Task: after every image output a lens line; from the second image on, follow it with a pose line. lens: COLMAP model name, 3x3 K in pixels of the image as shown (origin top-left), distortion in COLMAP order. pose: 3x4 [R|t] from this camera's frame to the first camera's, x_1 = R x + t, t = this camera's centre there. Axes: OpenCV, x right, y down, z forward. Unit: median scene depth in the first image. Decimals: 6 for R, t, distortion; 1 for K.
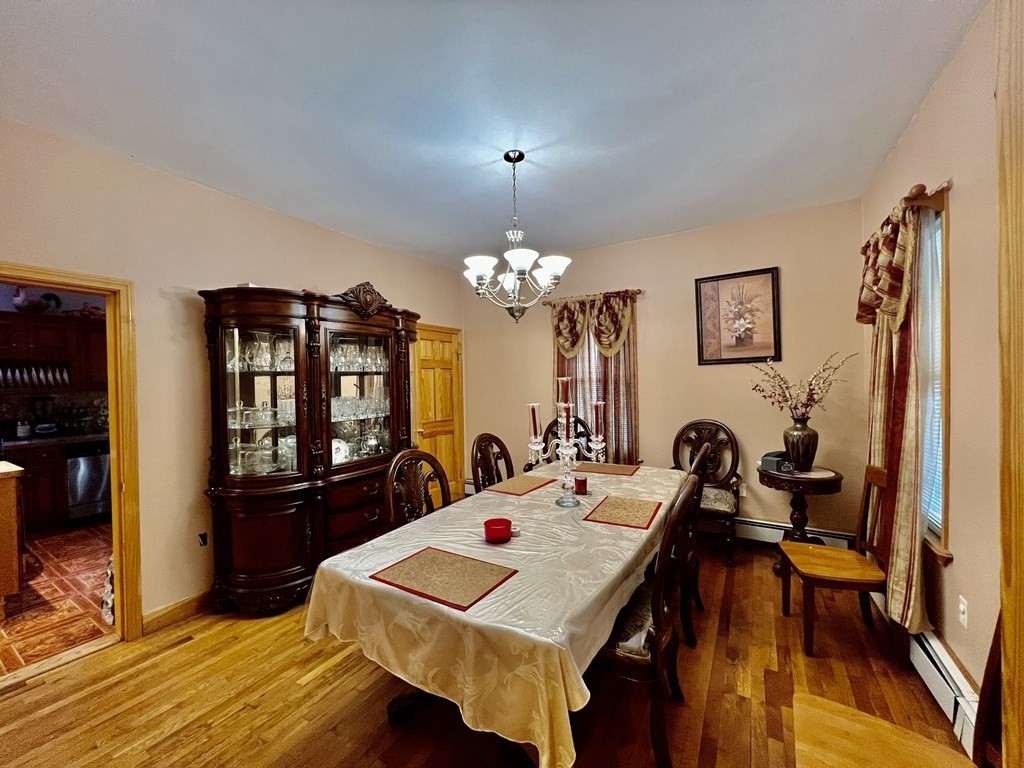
lens RADIAL K [[407.0, 0, 510.0], [0, 407.0, 382.7], [0, 0, 1]] dist [-0.000835, 0.000294]
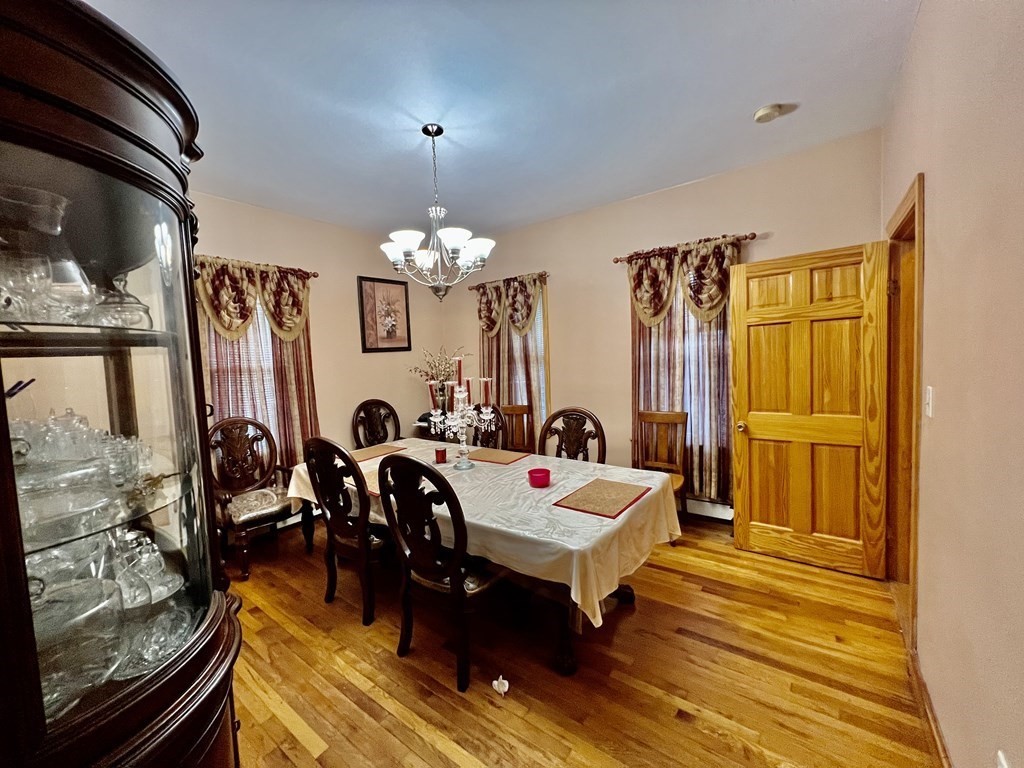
lens RADIAL K [[407.0, 0, 510.0], [0, 407.0, 382.7], [0, 0, 1]] dist [-0.000835, 0.000294]
pose [[0.108417, -0.050230, 0.992836, -0.658889], [0.048601, 0.997796, 0.045174, 0.009000], [-0.992917, 0.043355, 0.110619, 0.498935]]
